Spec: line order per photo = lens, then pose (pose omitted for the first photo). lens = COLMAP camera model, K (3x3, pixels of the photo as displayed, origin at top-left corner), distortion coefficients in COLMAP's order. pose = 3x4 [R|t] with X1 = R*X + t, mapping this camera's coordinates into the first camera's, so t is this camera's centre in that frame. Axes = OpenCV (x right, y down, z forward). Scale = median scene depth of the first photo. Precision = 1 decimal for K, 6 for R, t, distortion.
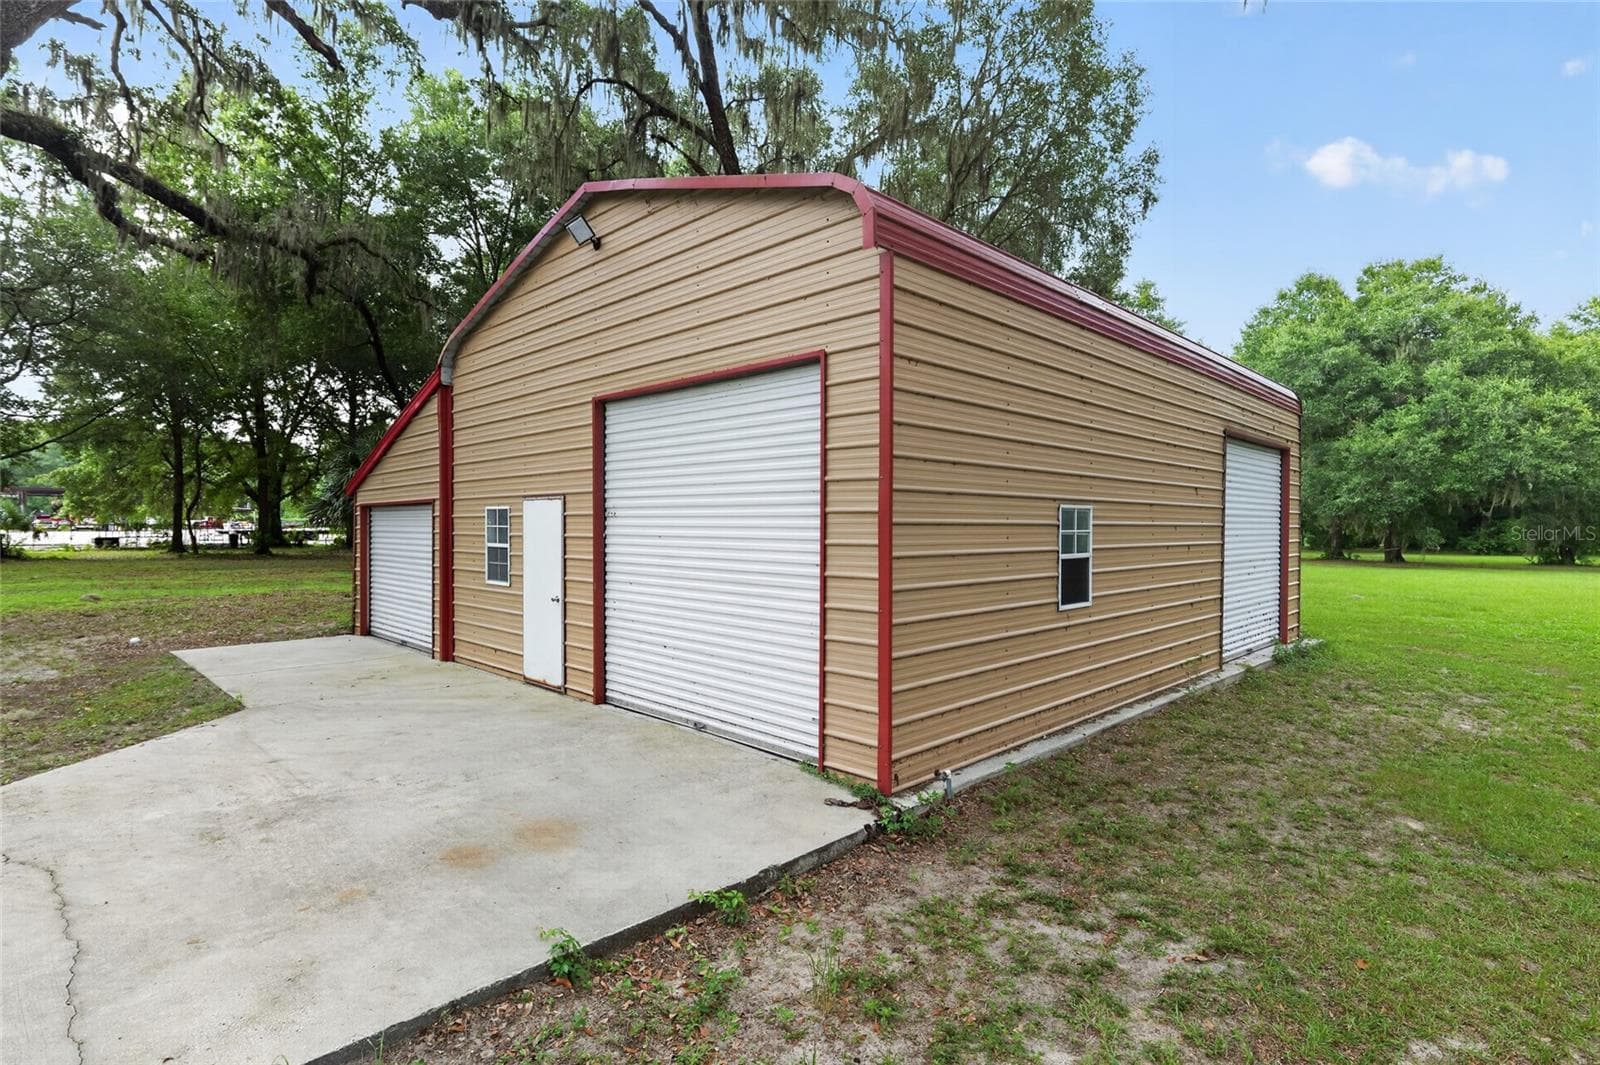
lens RADIAL K [[787.8, 0, 796.4], [0, 787.8, 537.9], [0, 0, 1]] dist [0.004208, 0.000321]
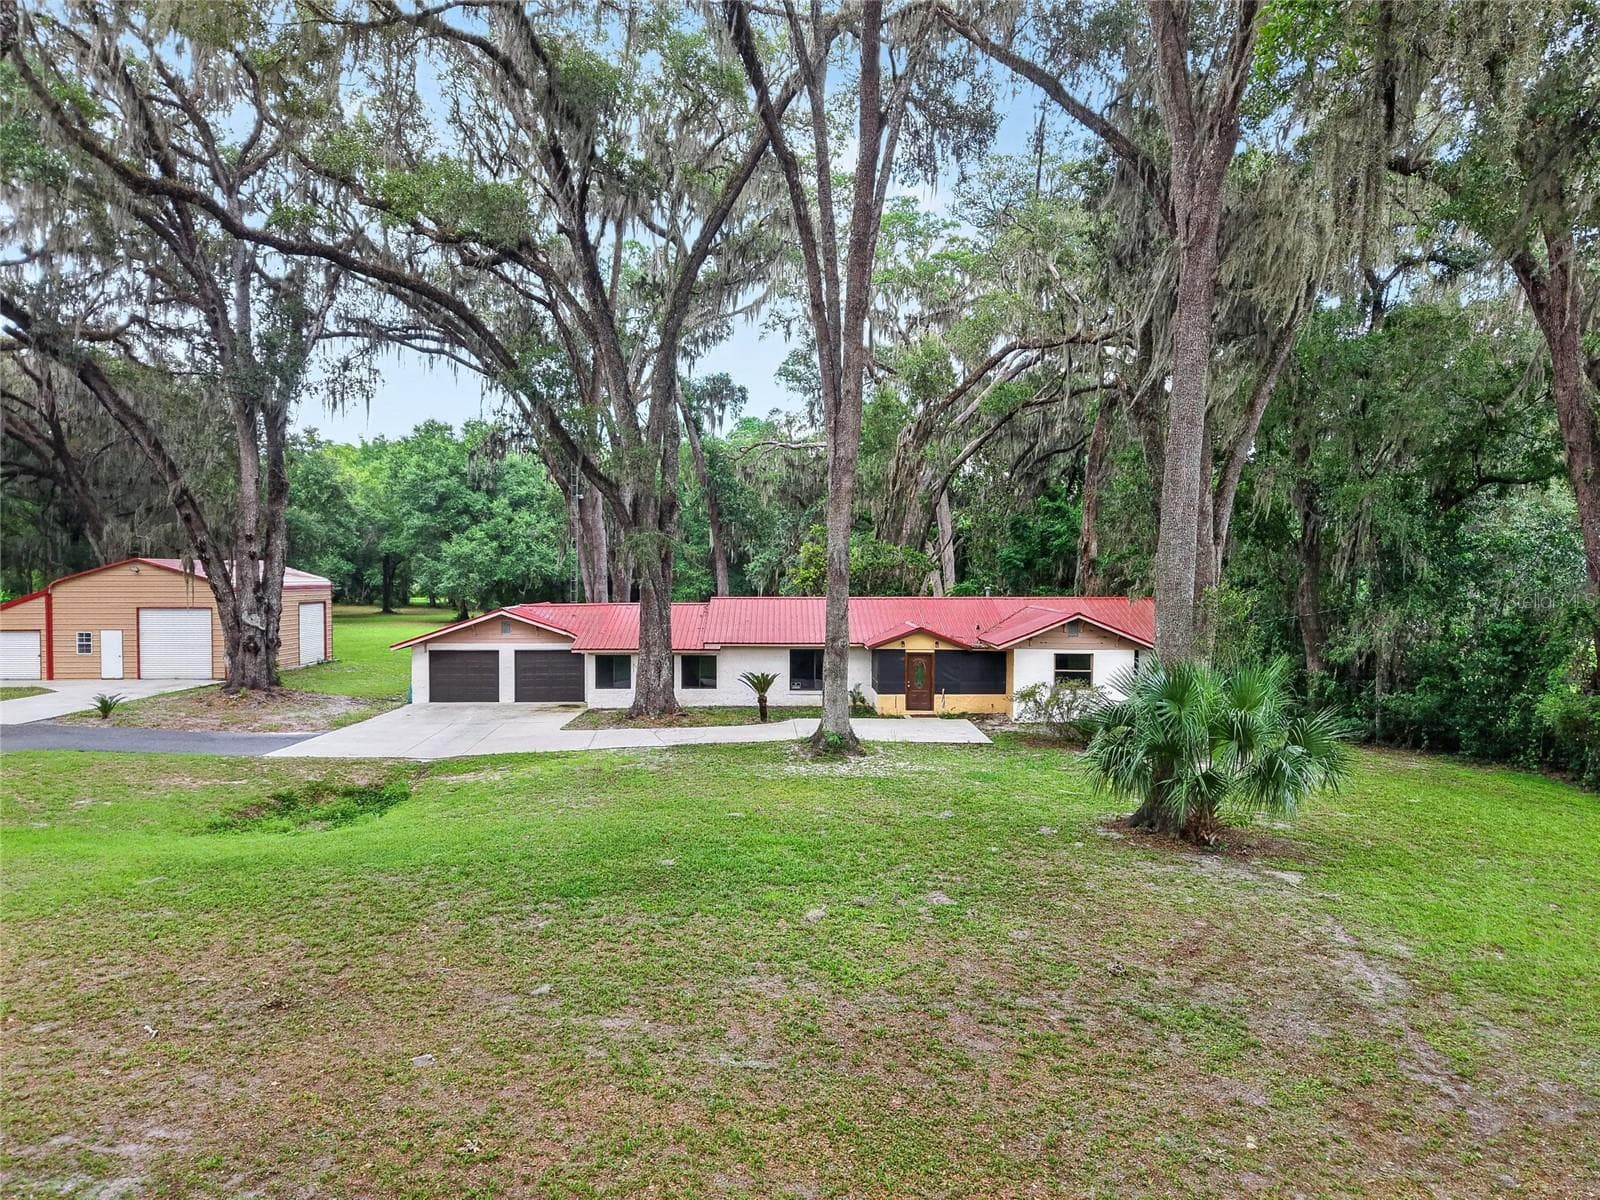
lens RADIAL K [[1070.2, 0, 808.1], [0, 1070.2, 599.7], [0, 0, 1]] dist [0.010708, 0.000749]
pose [[0.689811, -0.022161, 0.723650, -0.330595], [0.012884, 0.999749, 0.018335, -0.047516], [-0.723875, -0.003324, 0.689923, -0.954487]]
